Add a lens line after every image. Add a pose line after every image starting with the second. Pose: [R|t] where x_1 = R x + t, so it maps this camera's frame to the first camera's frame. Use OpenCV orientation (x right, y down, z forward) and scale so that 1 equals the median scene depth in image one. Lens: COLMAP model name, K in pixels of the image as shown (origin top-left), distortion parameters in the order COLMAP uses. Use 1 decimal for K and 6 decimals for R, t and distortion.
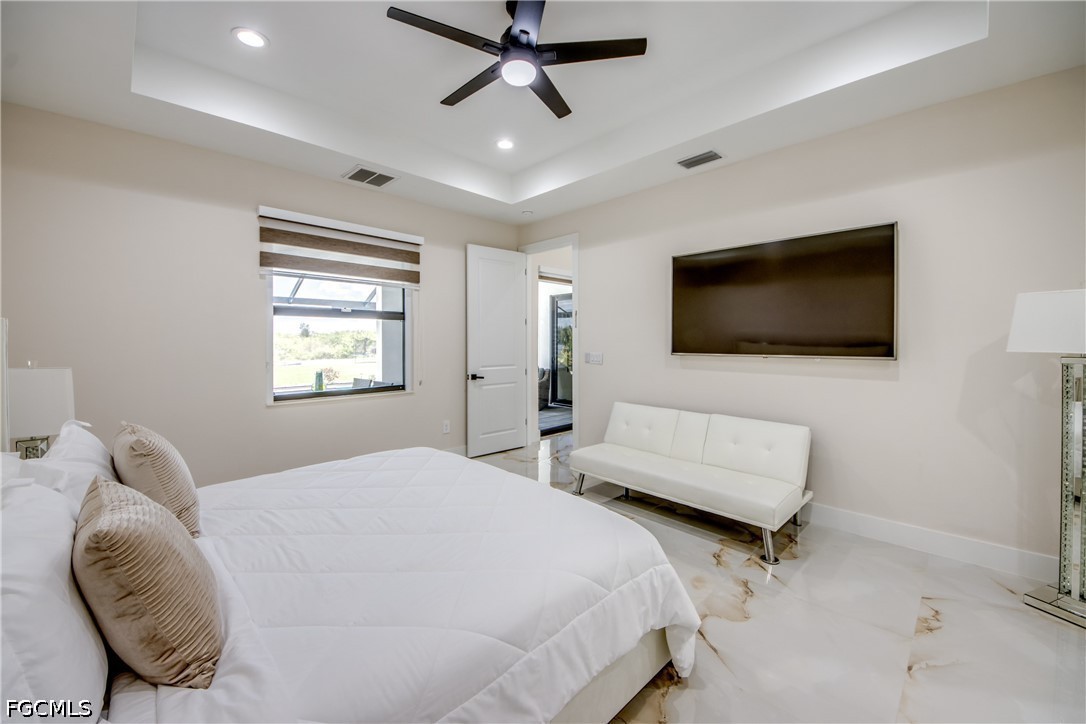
lens RADIAL K [[421.0, 0, 563.0], [0, 421.0, 348.2], [0, 0, 1]] dist [0.019605, -0.000141]
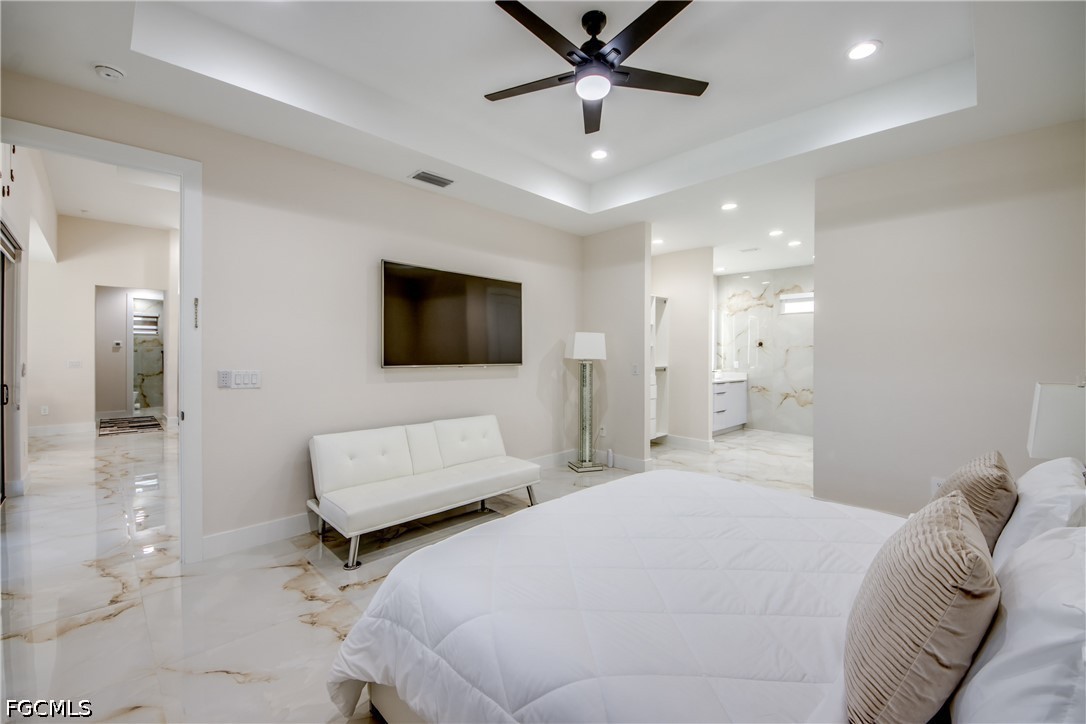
lens RADIAL K [[441.8, 0, 543.0], [0, 441.8, 362.0], [0, 0, 1]] dist [0.001339, -0.000039]
pose [[0.010005, -0.015147, 0.999835, -0.726980], [0.013038, 0.999802, 0.015016, -0.007449], [-0.999865, 0.012885, 0.010200, 0.684883]]
